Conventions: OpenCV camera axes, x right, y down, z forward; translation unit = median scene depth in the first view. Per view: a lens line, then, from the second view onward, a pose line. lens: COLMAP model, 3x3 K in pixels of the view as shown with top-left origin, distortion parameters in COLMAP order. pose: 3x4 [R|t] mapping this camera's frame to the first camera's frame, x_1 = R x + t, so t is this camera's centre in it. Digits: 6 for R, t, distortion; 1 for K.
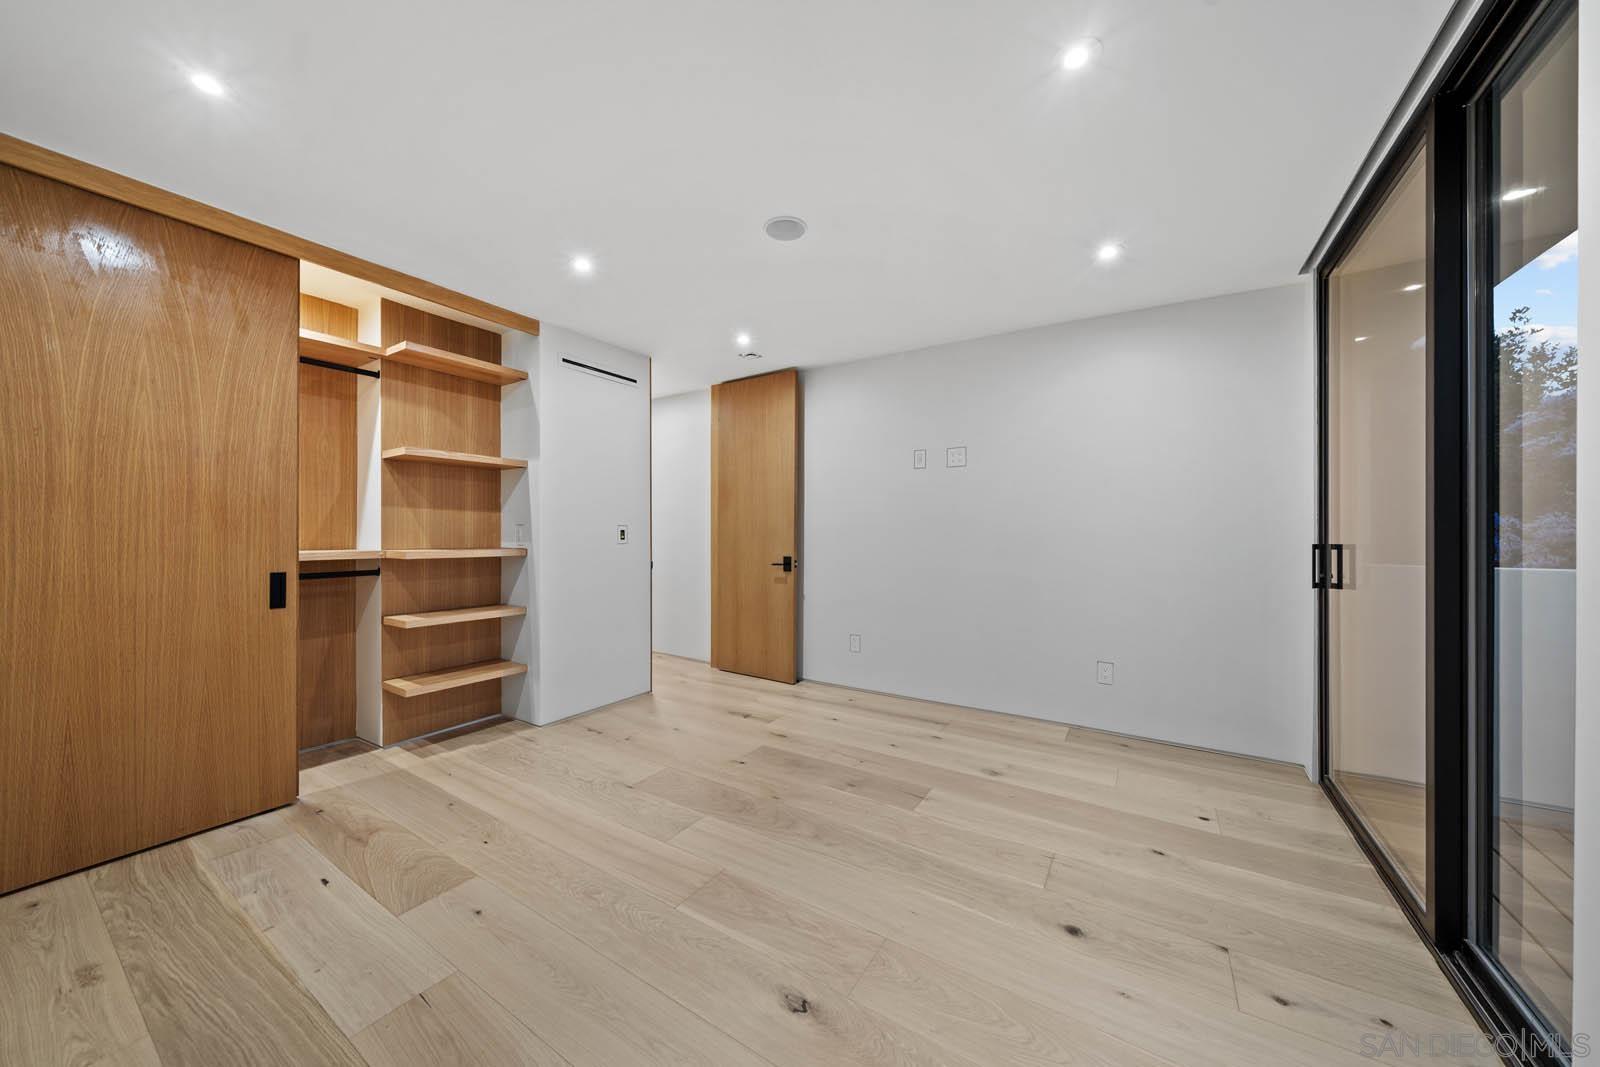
lens RADIAL K [[552.6, 0, 797.4], [0, 552.6, 524.4], [0, 0, 1]] dist [-0.001892, -0.000012]
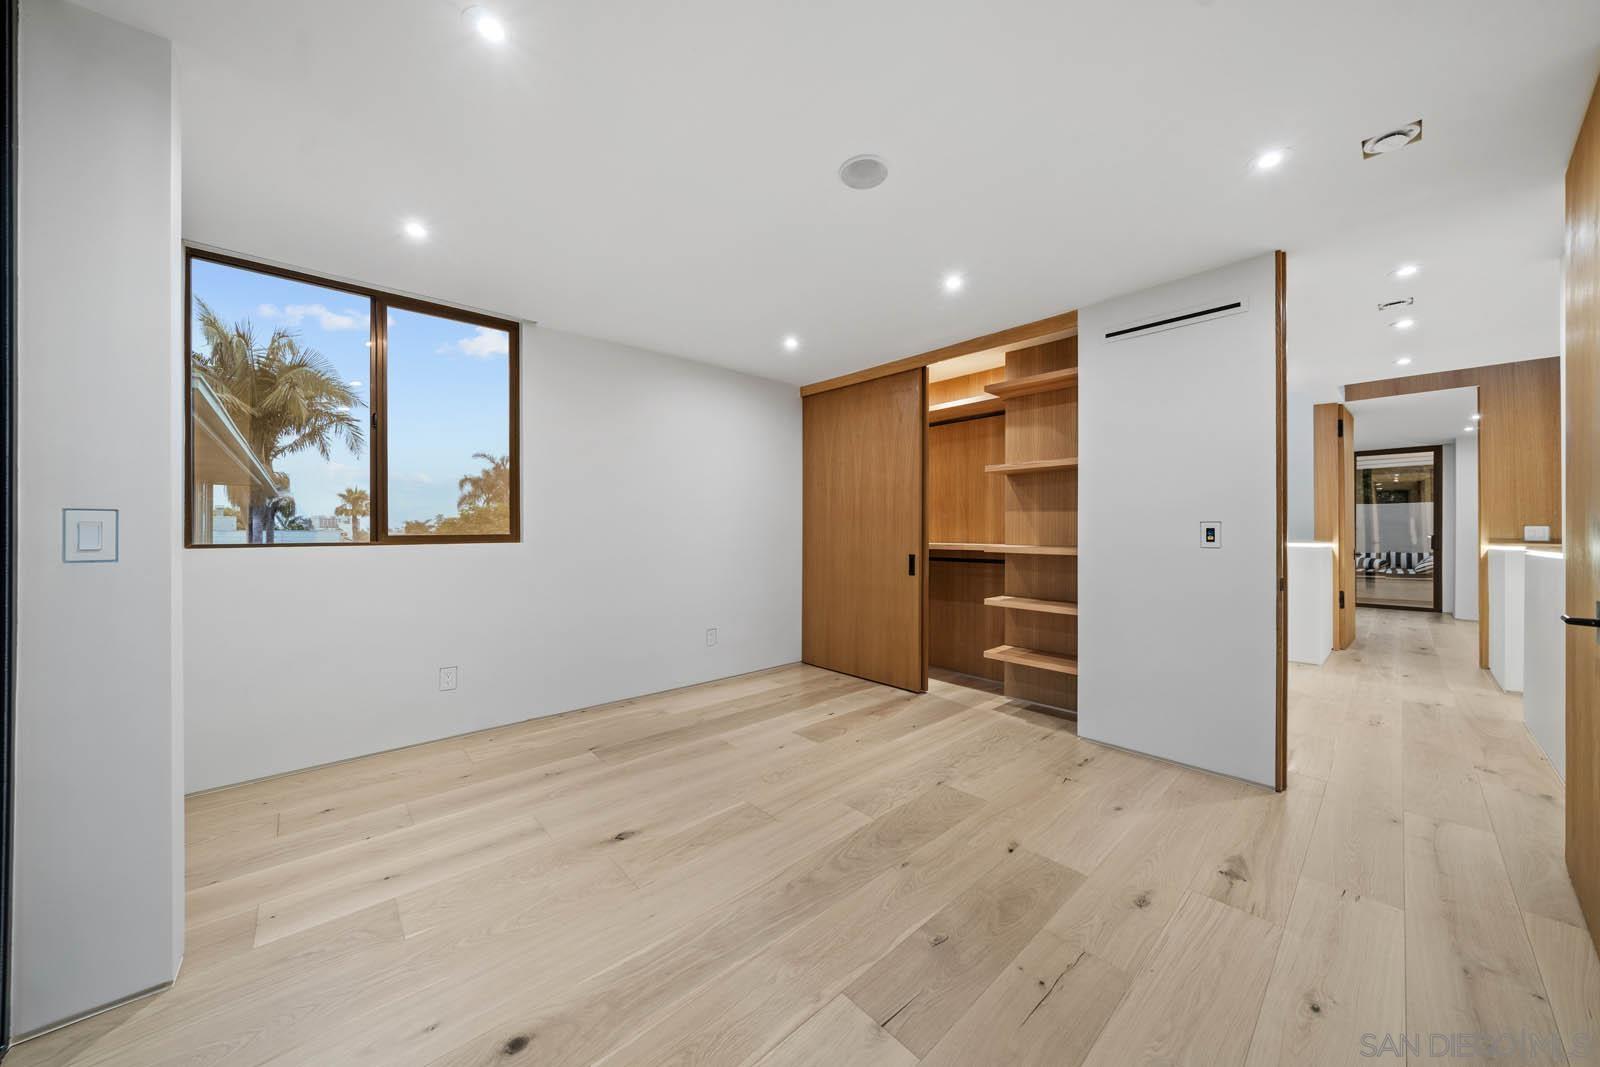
lens RADIAL K [[546.8, 0, 804.1], [0, 546.8, 530.5], [0, 0, 1]] dist [0.000299, 0.000100]
pose [[-0.258214, -0.002788, -0.966084, 0.705659], [0.012832, 0.999898, -0.006316, 0.015235], [0.966002, -0.014027, -0.258152, 0.990079]]
